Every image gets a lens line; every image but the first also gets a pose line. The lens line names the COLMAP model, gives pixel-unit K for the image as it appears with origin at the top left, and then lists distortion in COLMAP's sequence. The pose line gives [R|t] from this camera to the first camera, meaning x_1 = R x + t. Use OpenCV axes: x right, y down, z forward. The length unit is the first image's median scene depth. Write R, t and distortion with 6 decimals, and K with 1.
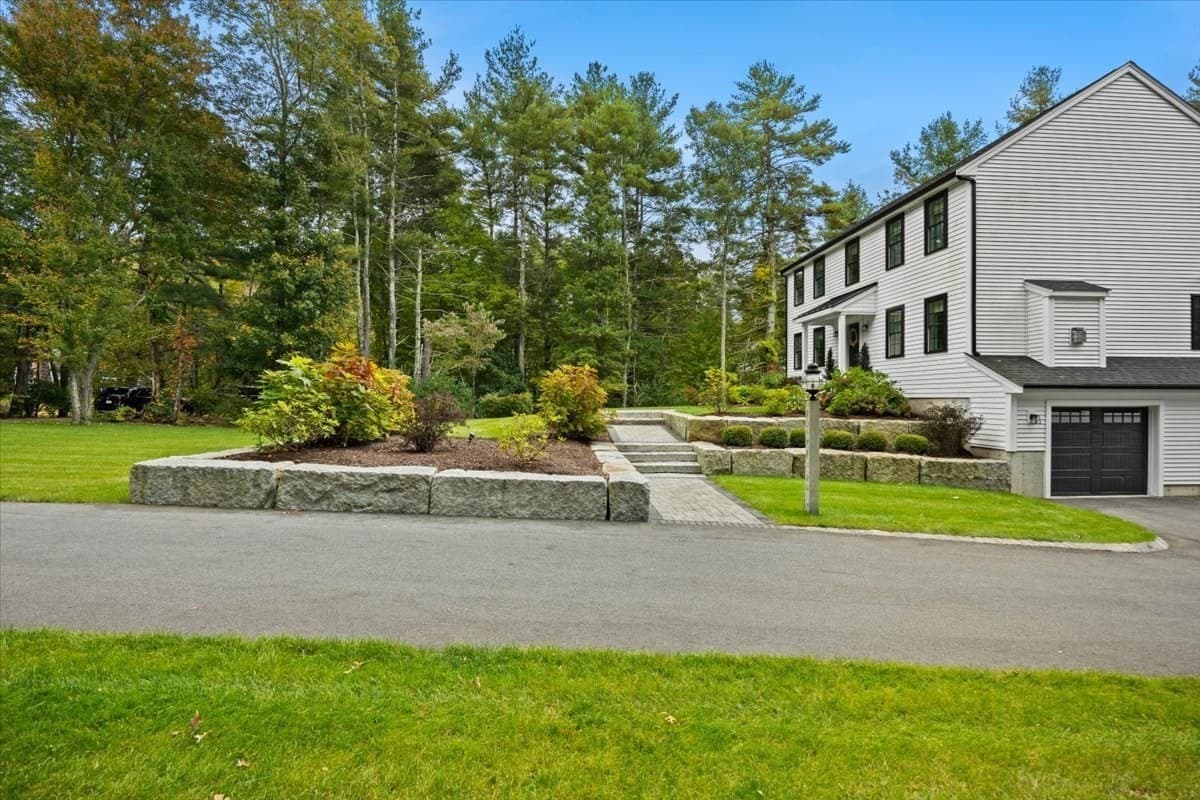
lens RADIAL K [[547.7, 0, 591.1], [0, 547.7, 399.5], [0, 0, 1]] dist [-0.019081, -0.000295]
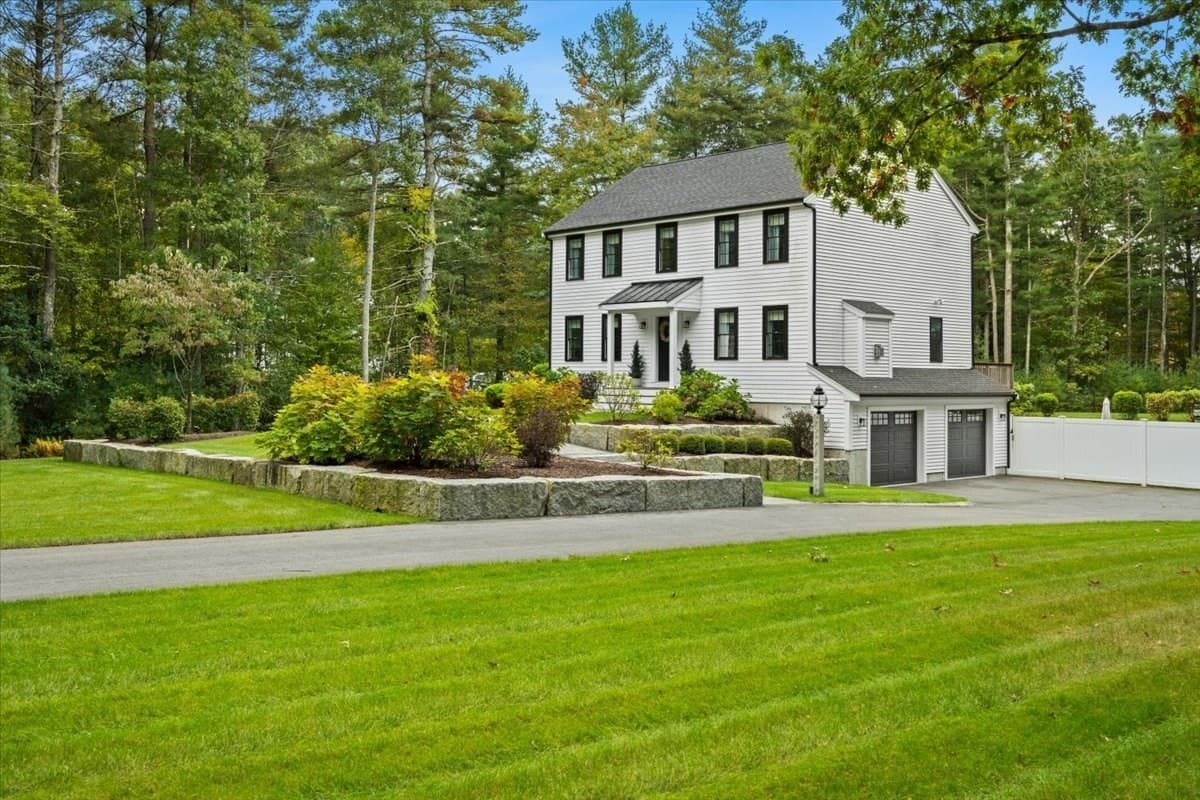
lens RADIAL K [[1146.1, 0, 600.4], [0, 1146.1, 344.2], [0, 0, 1]] dist [-0.075067, 0.000681]
pose [[0.768472, 0.024991, 0.639395, -1.065920], [-0.006116, 0.999478, -0.031713, -0.045258], [-0.639854, 0.020460, 0.768224, -0.491255]]
